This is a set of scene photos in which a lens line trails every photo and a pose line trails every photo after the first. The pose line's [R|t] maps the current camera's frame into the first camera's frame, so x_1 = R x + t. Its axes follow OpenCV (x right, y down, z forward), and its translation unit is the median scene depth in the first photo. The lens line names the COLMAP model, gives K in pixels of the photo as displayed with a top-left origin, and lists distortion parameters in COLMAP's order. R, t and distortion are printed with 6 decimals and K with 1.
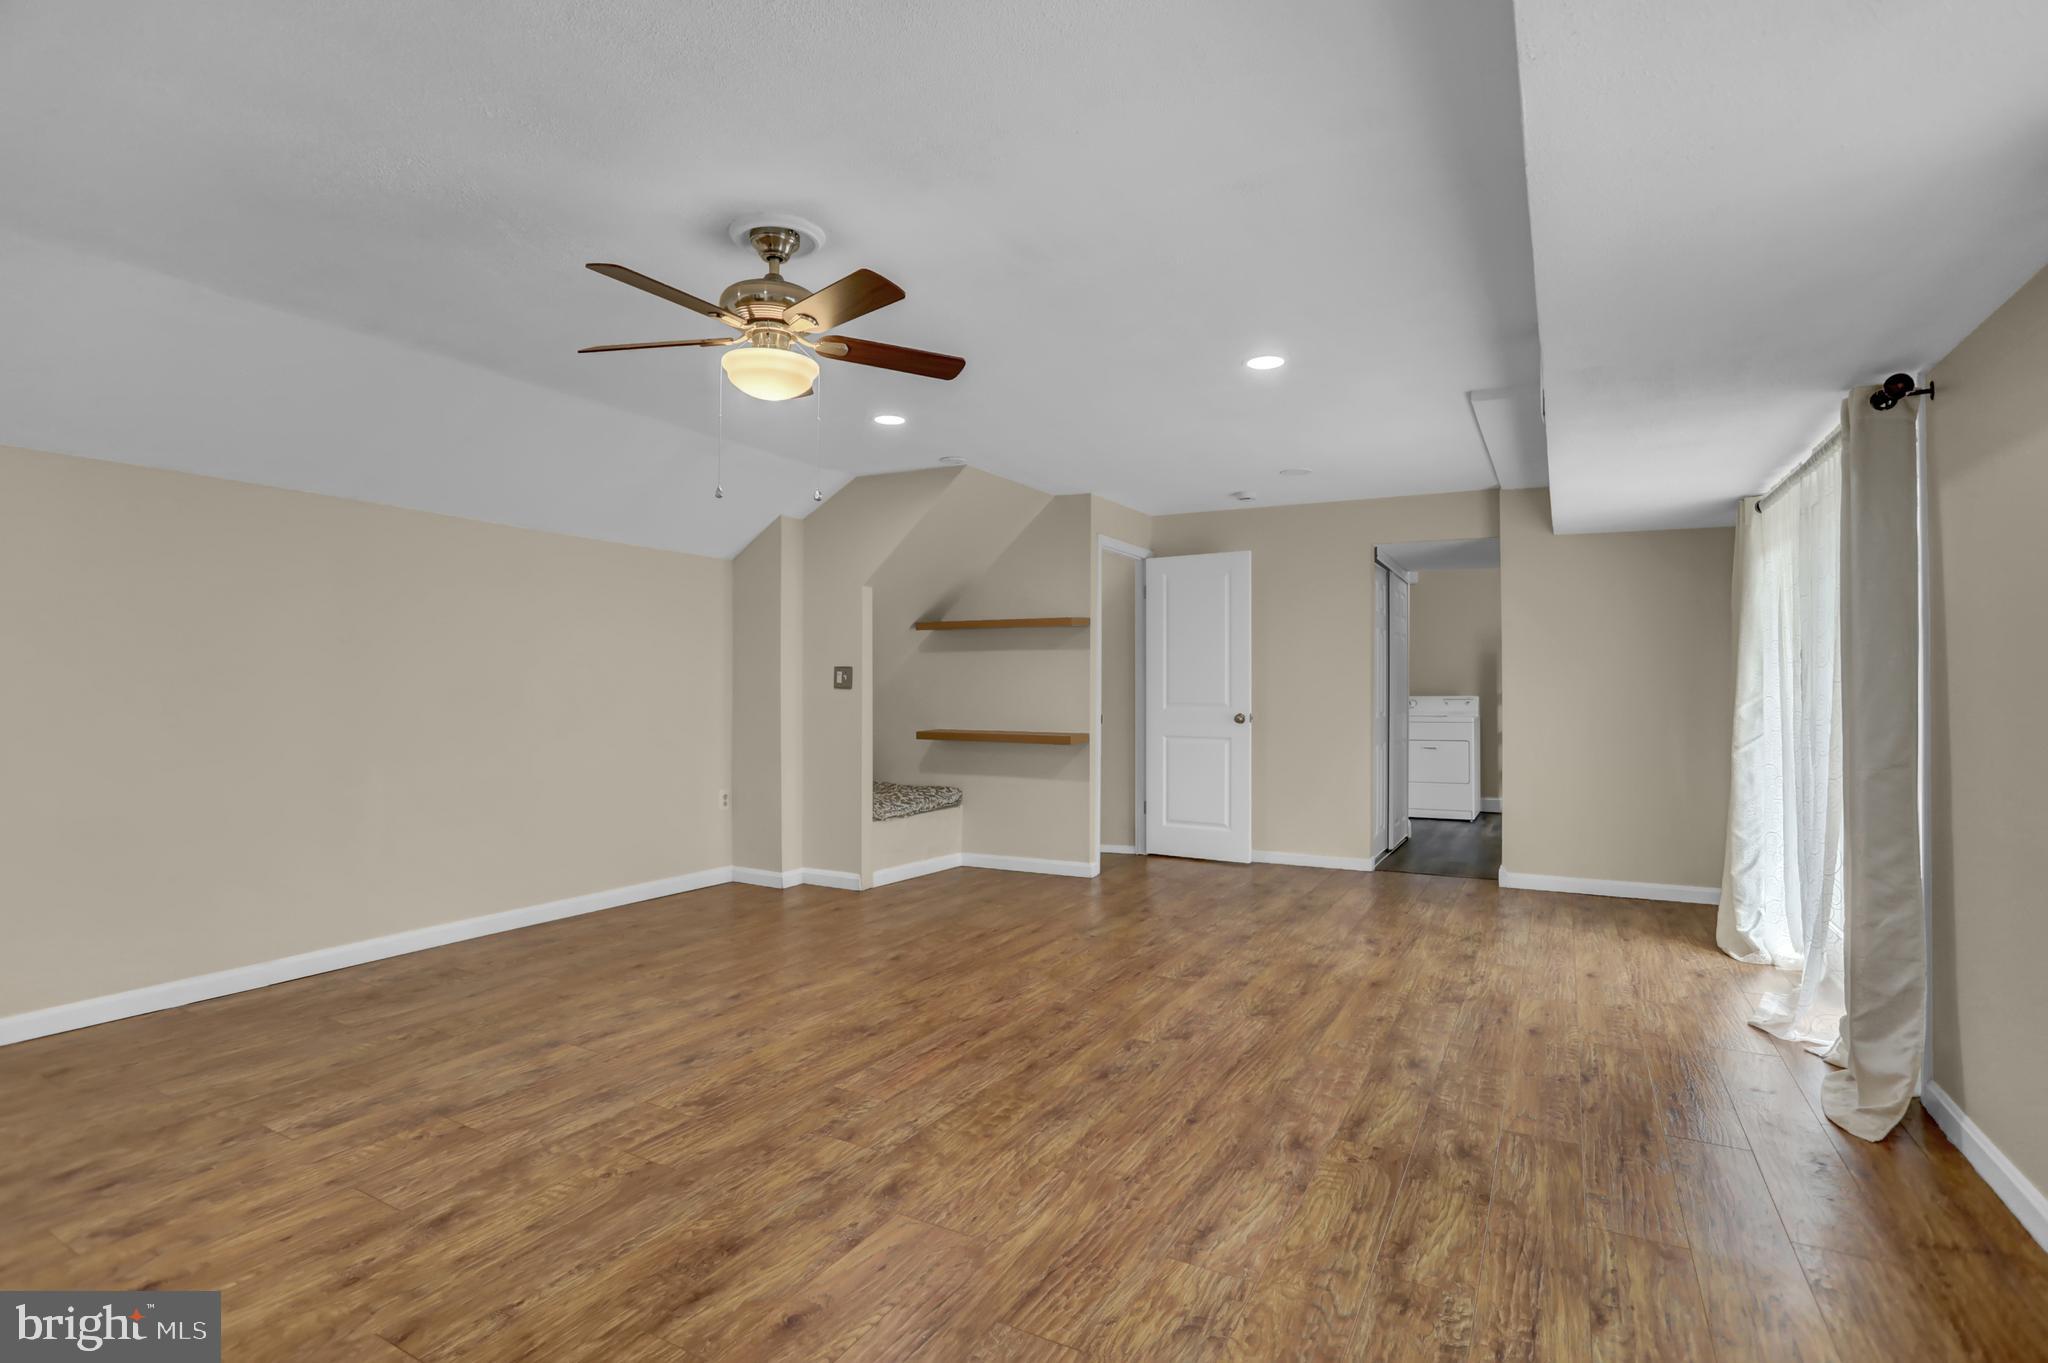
lens RADIAL K [[978.8, 0, 1033.5], [0, 978.8, 682.8], [0, 0, 1]] dist [-0.067334, 0.025983]
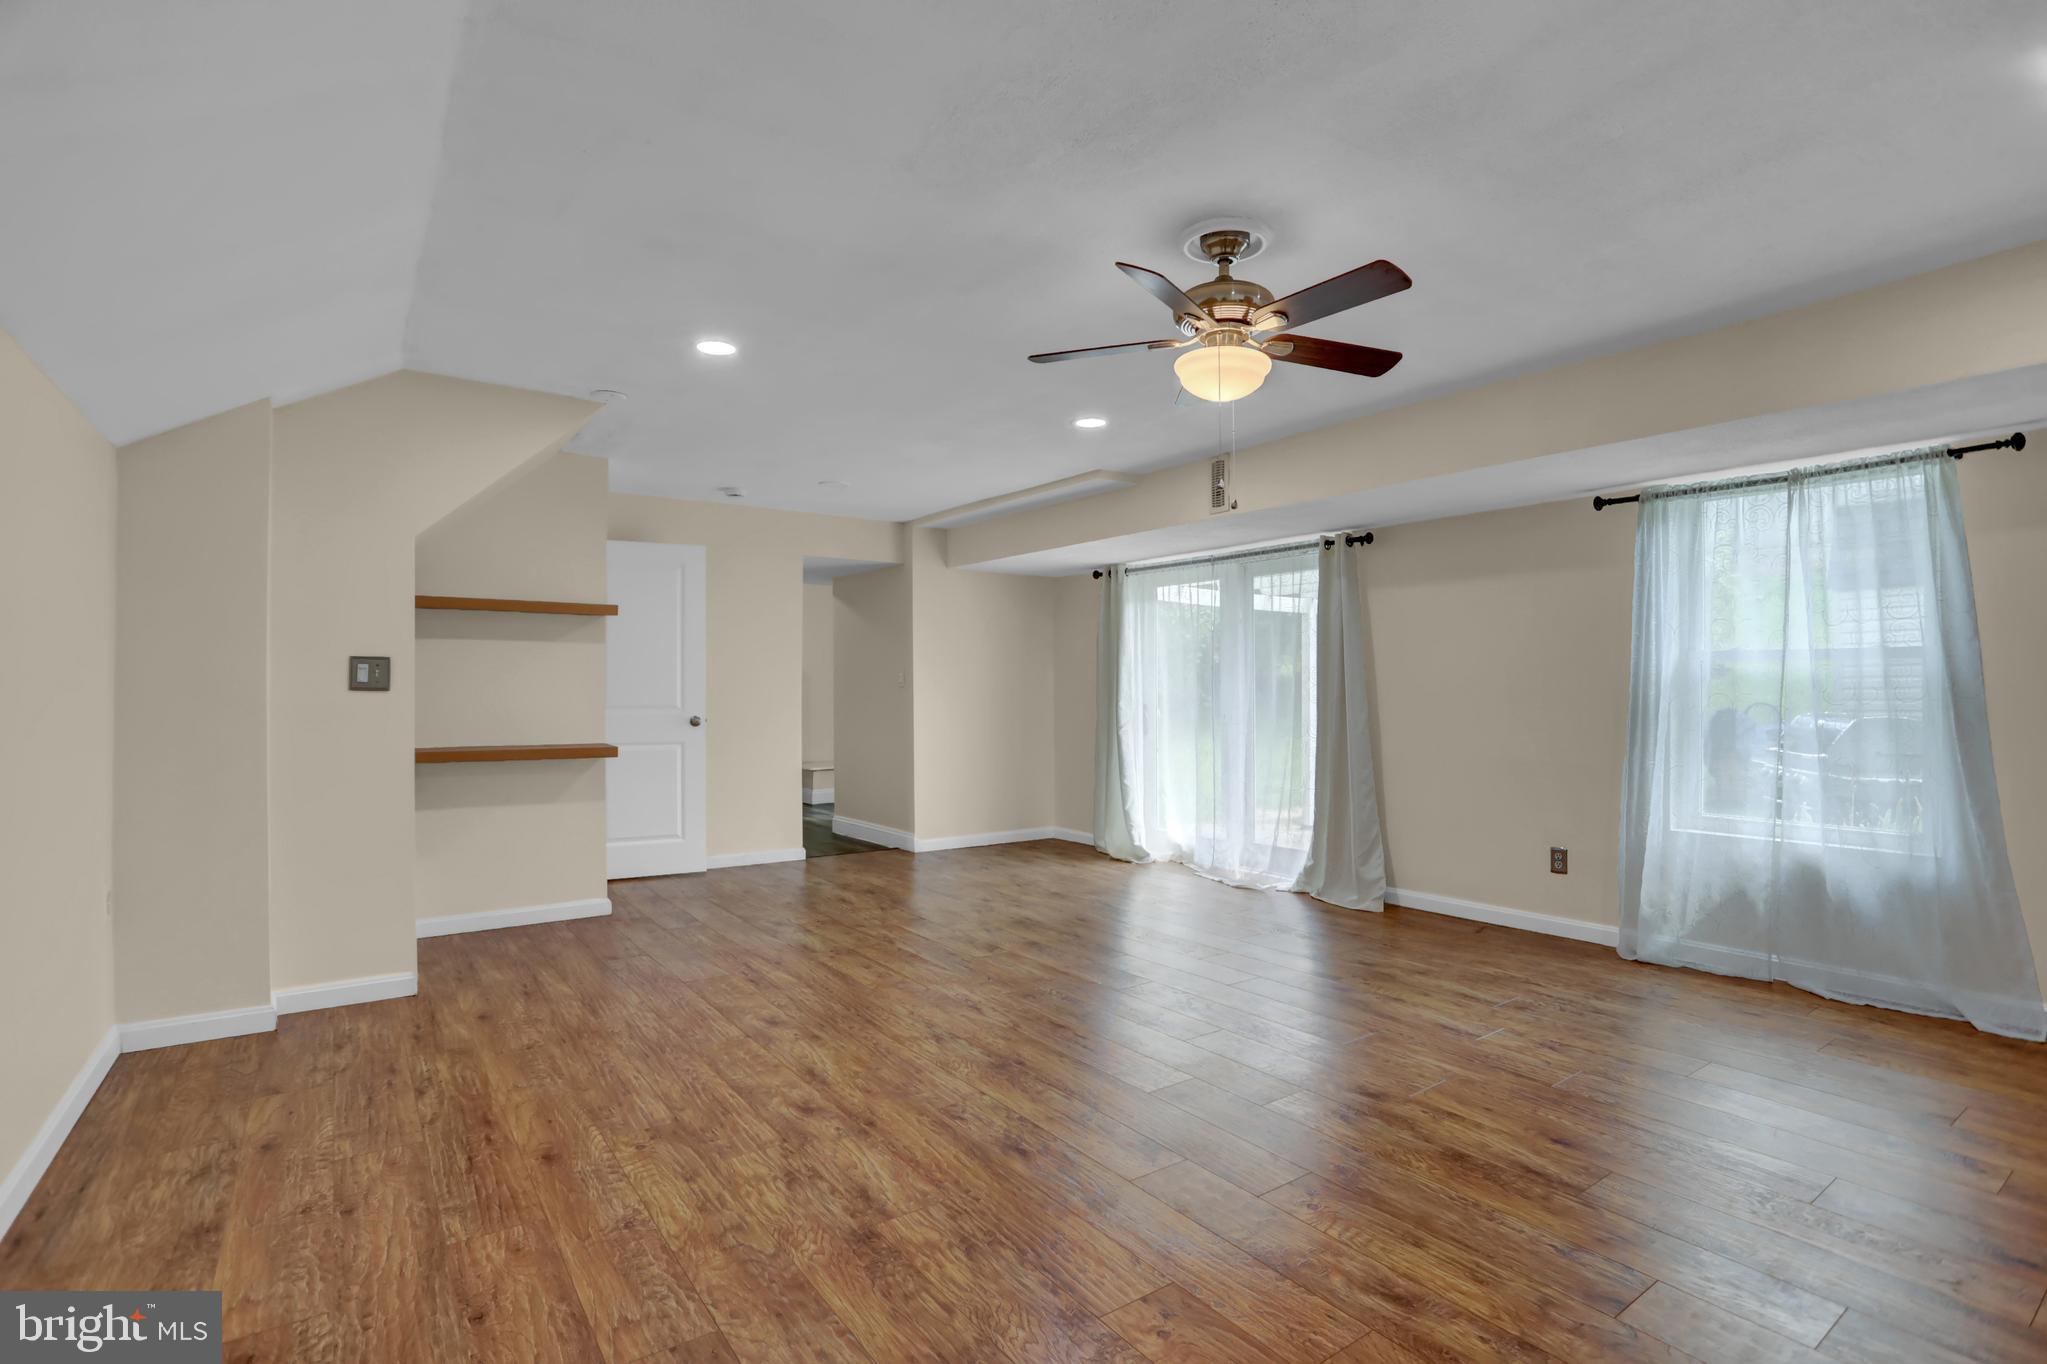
lens RADIAL K [[977.5, 0, 1034.9], [0, 977.5, 676.2], [0, 0, 1]] dist [-0.064969, 0.025321]
pose [[0.436467, 0.009395, 0.899671, -0.949498], [-0.001164, 0.999951, -0.009878, 0.003071], [-0.899720, 0.003265, 0.436456, 0.557238]]
